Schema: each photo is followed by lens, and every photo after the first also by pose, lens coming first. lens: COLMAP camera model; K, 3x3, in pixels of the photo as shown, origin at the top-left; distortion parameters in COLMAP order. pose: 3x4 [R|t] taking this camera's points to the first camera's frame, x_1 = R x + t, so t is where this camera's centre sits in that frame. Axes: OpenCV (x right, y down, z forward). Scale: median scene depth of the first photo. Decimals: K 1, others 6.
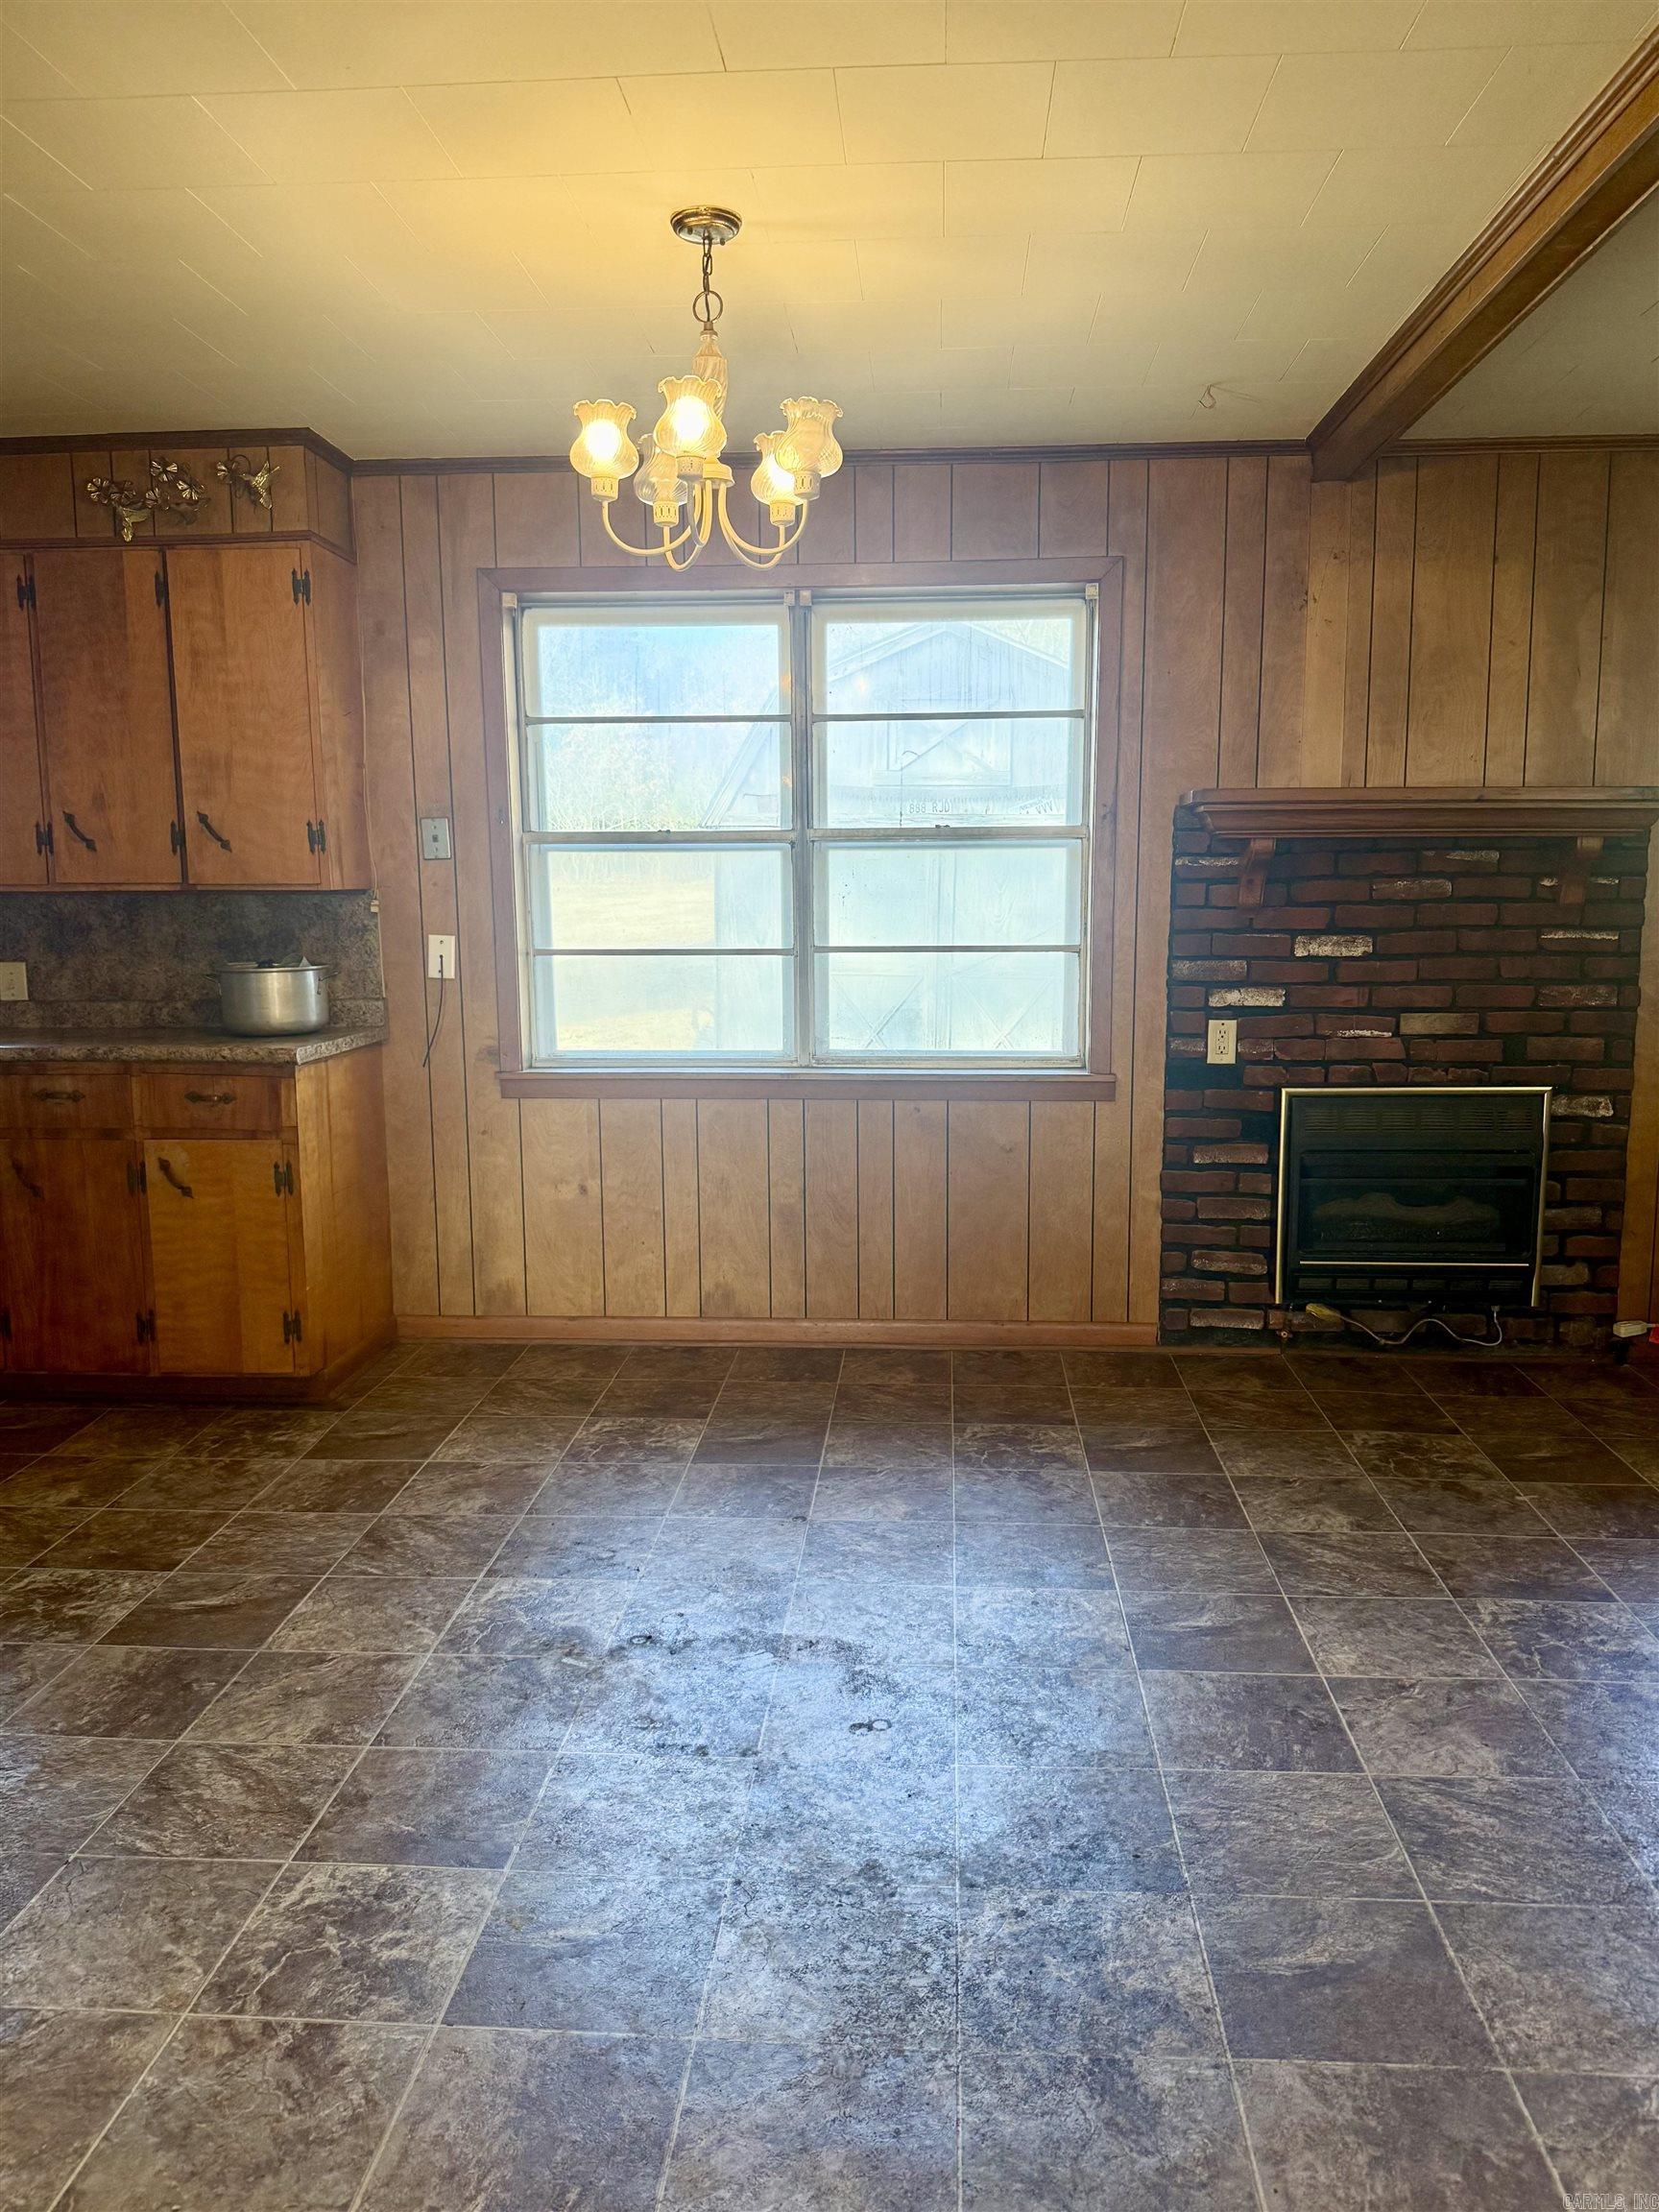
lens RADIAL K [[1634.9, 0, 829.6], [0, 1634.9, 1098.3], [0, 0, 1]] dist [-0.001737, -0.002112]
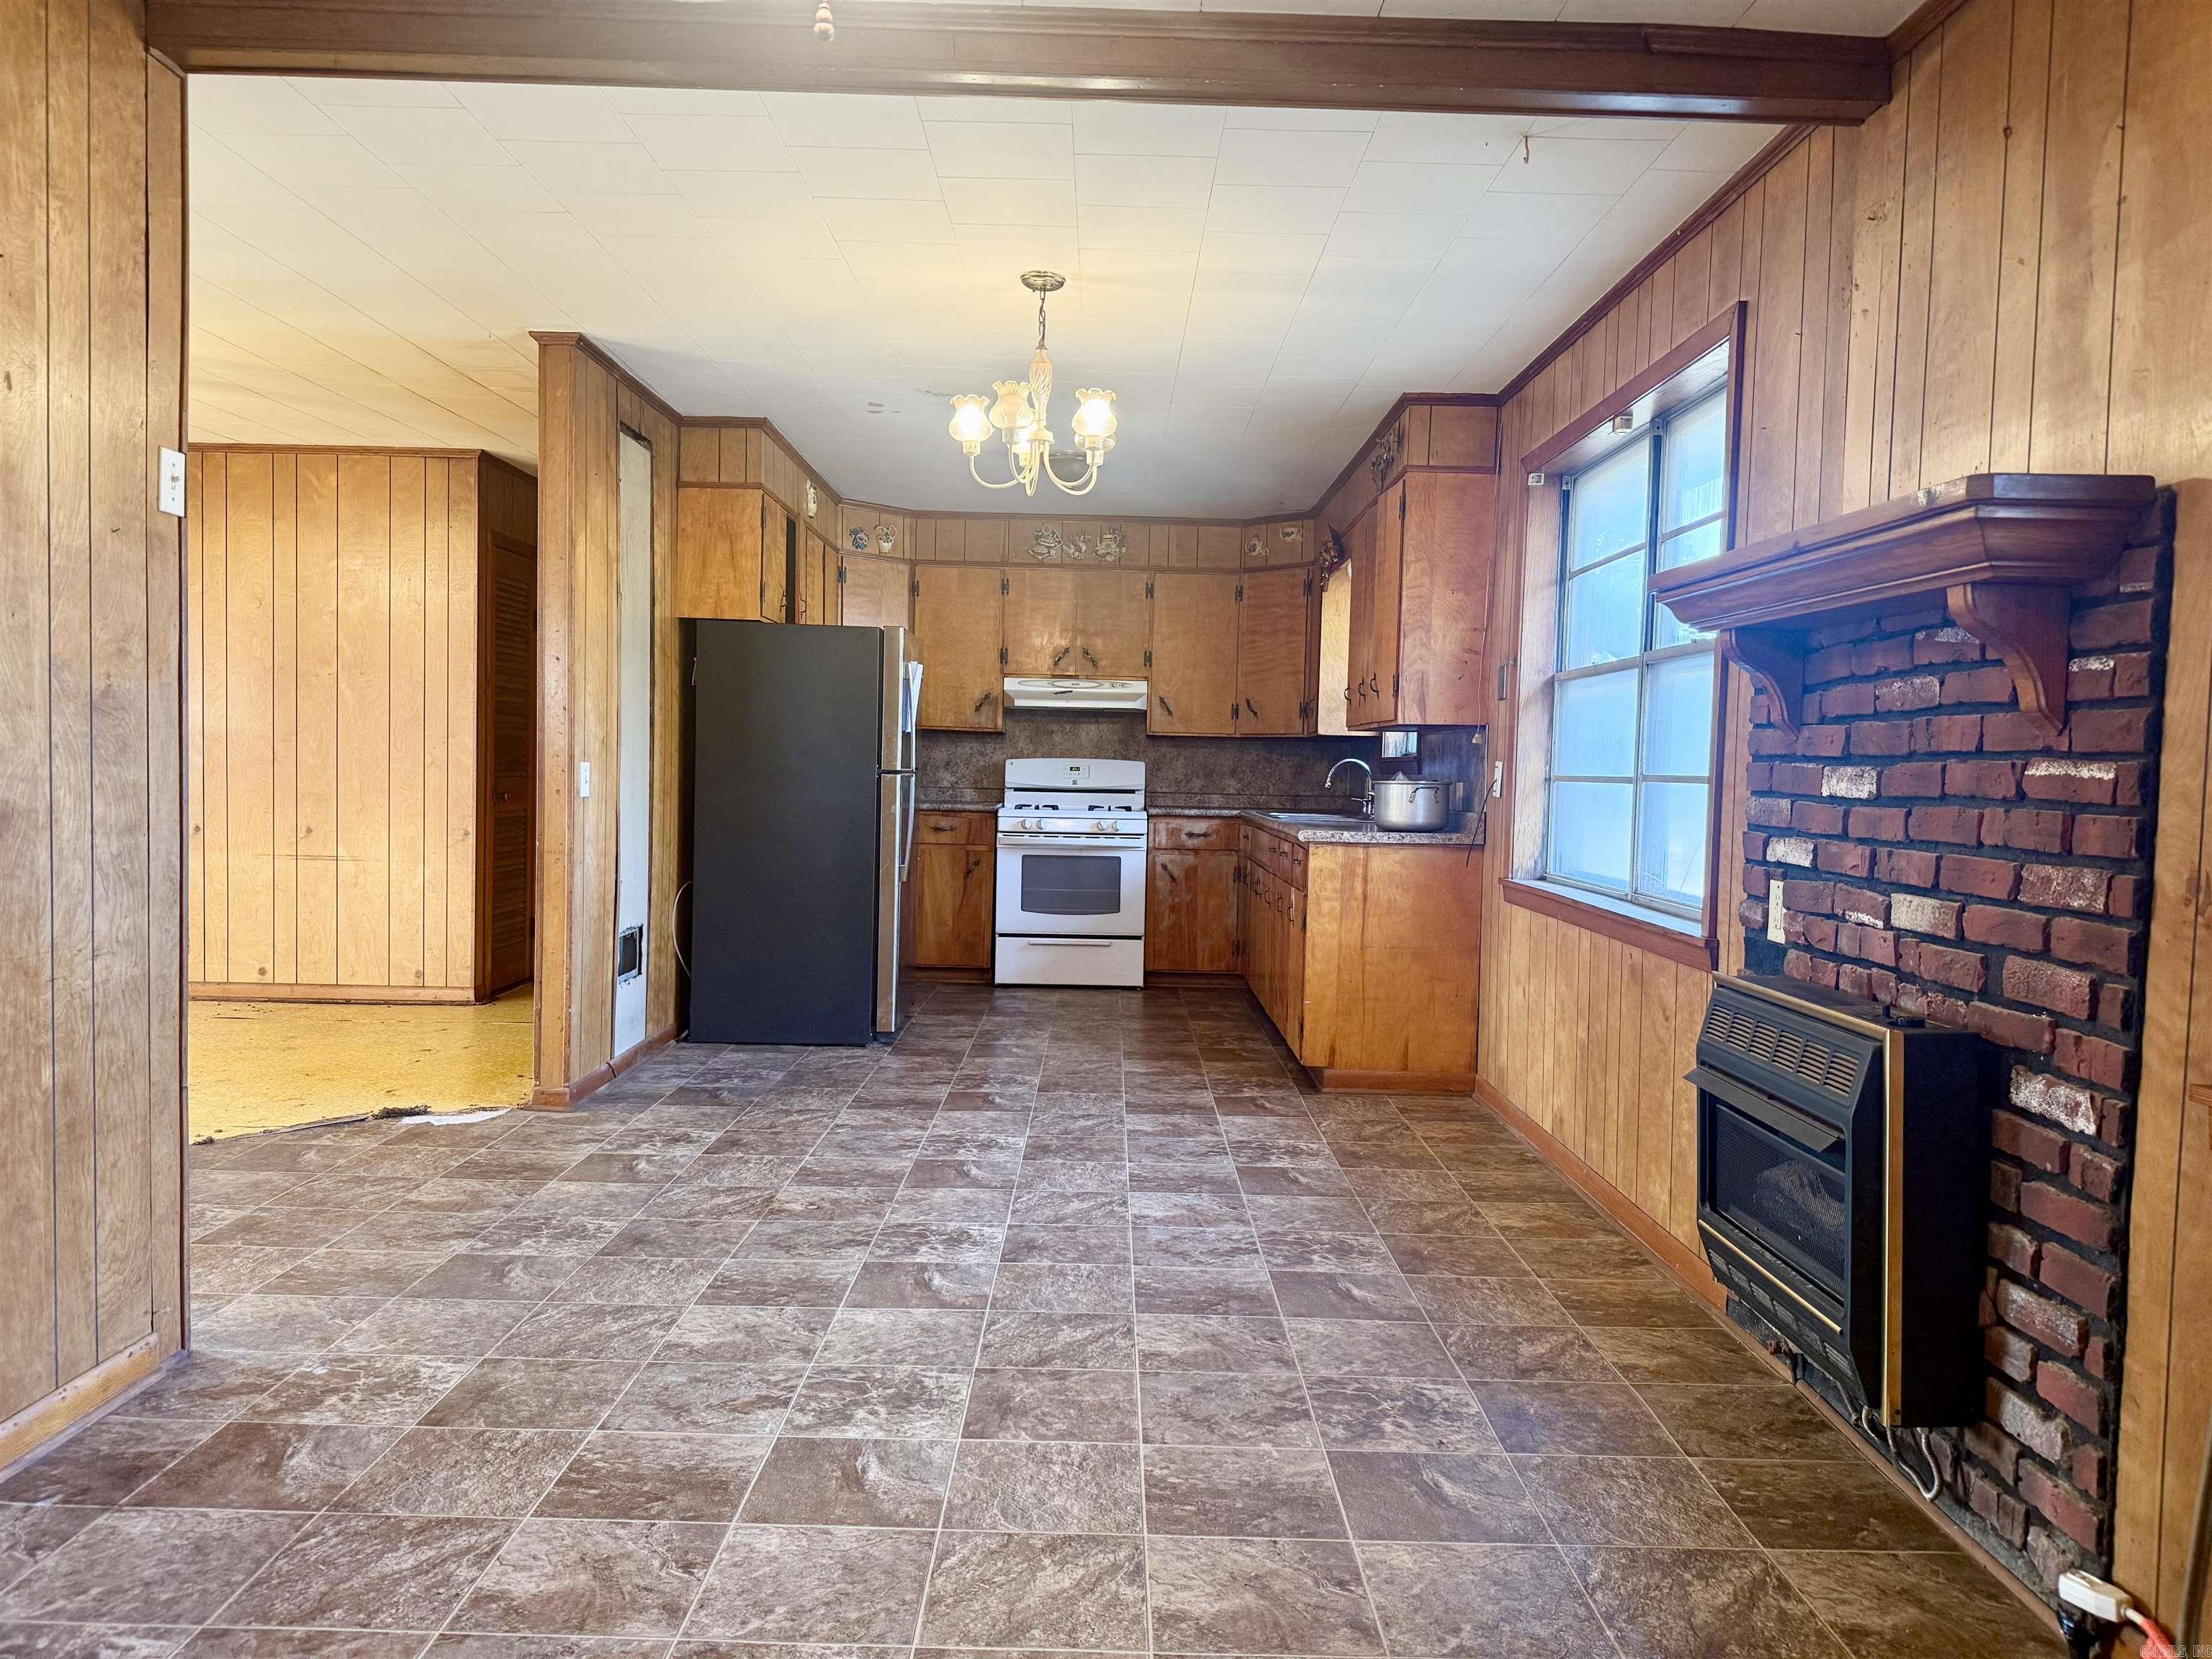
lens RADIAL K [[1587.2, 0, 1109.3], [0, 1587.2, 834.7], [0, 0, 1]] dist [0.002773, -0.022158]
pose [[0.076401, 0.054921, -0.995563, 0.936522], [-0.170650, 0.984469, 0.041213, -0.048284], [0.982365, 0.166744, 0.084587, 0.661639]]
